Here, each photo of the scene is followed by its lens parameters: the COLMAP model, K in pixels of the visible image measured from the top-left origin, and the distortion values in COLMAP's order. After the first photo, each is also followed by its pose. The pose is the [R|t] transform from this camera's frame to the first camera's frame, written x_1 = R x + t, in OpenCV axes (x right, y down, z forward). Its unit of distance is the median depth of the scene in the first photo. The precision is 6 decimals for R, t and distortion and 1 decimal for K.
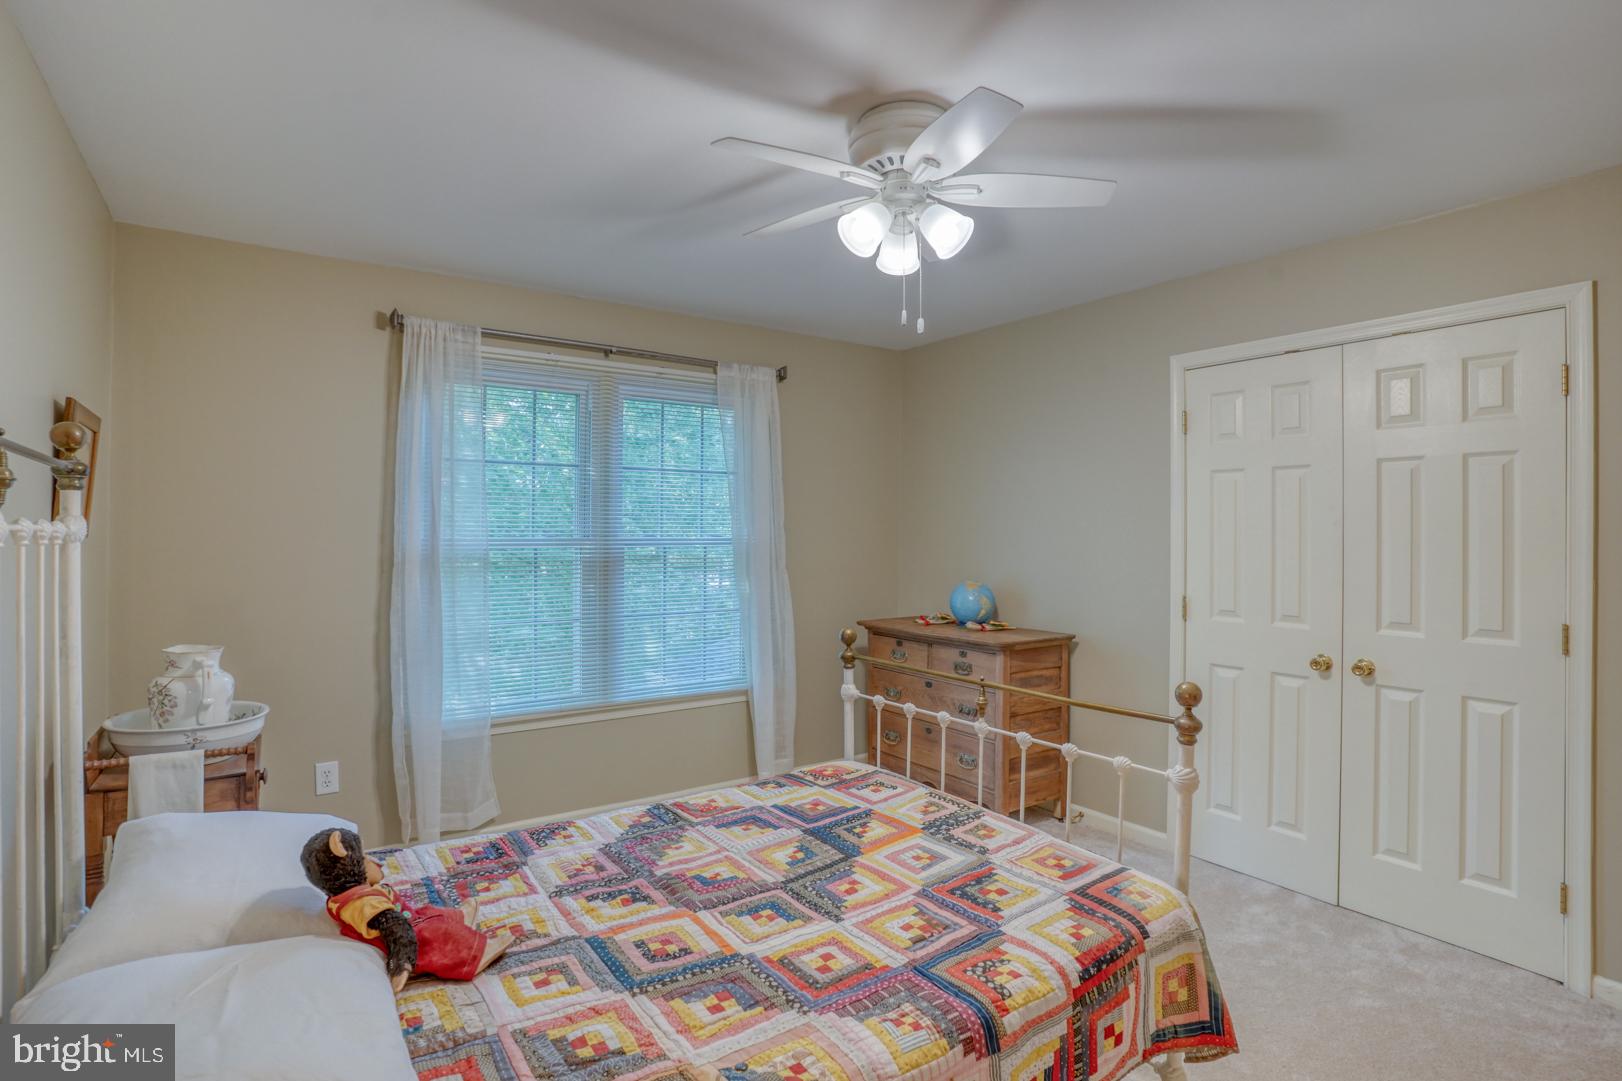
lens RADIAL K [[808.0, 0, 815.7], [0, 808.0, 533.4], [0, 0, 1]] dist [-0.046812, -0.000030]
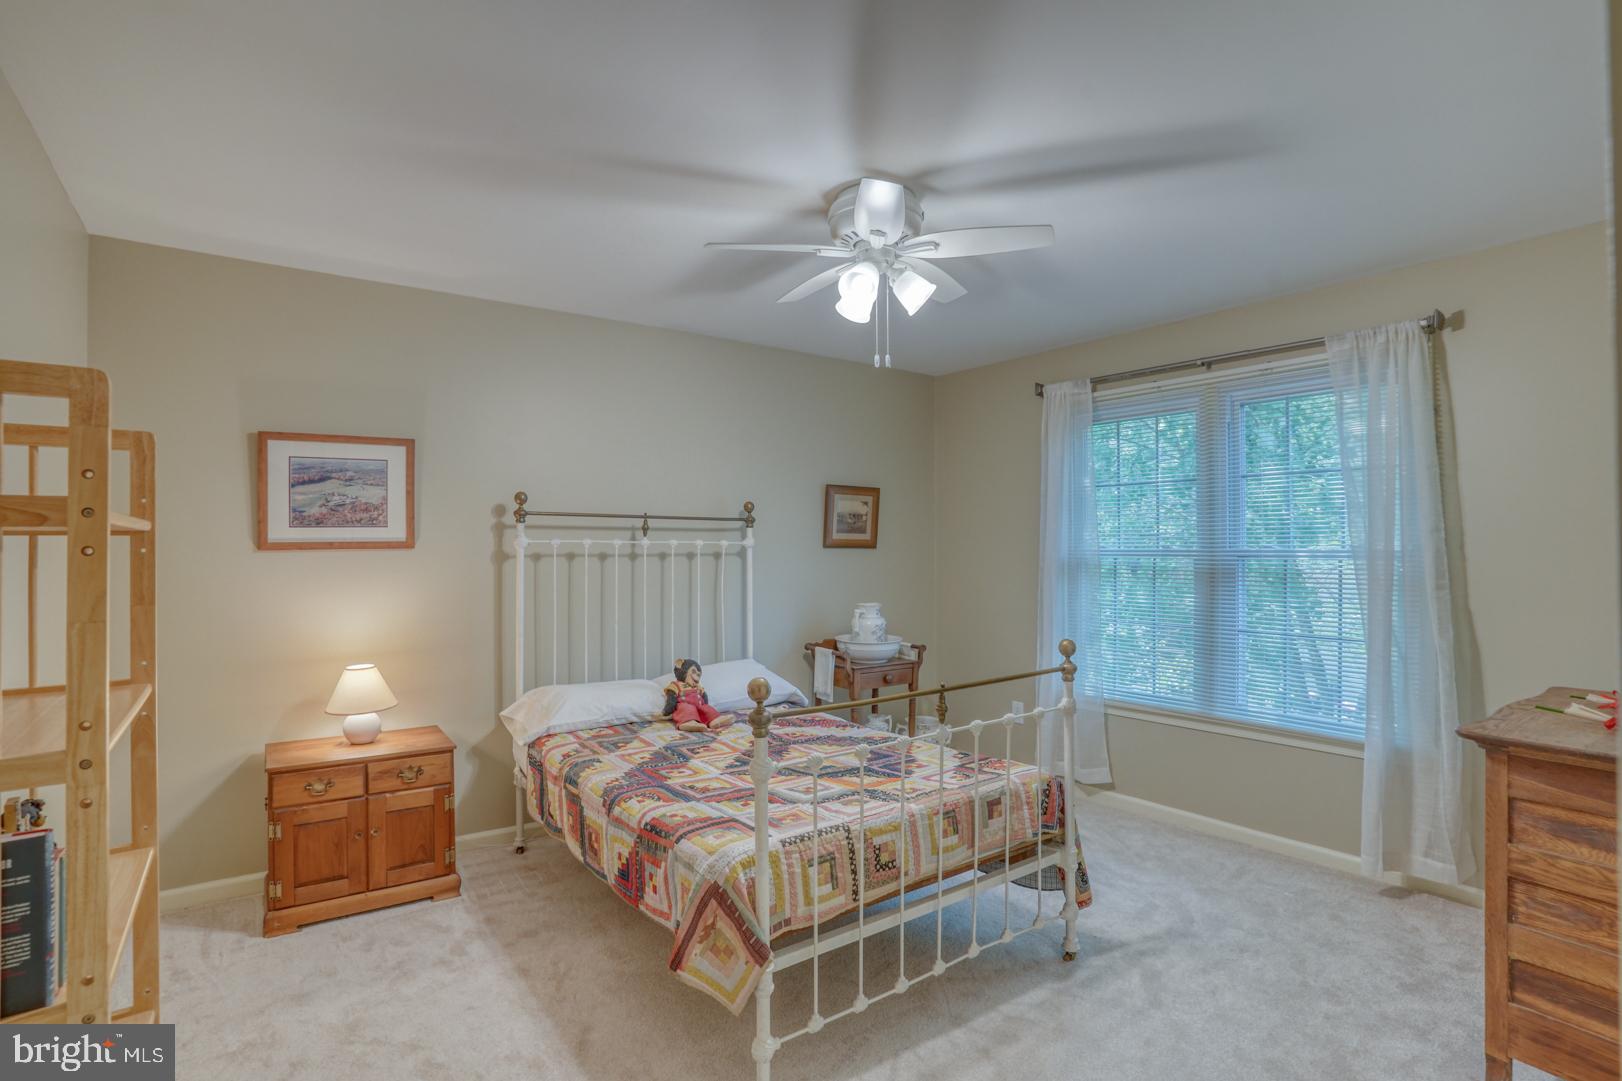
lens RADIAL K [[808.0, 0, 818.0], [0, 808.0, 539.6], [0, 0, 1]] dist [-0.046812, -0.000030]
pose [[0.016204, -0.012913, -0.999785, 1.476652], [-0.003071, 0.999911, -0.012964, 0.016424], [0.999864, 0.003281, 0.016163, 1.013159]]
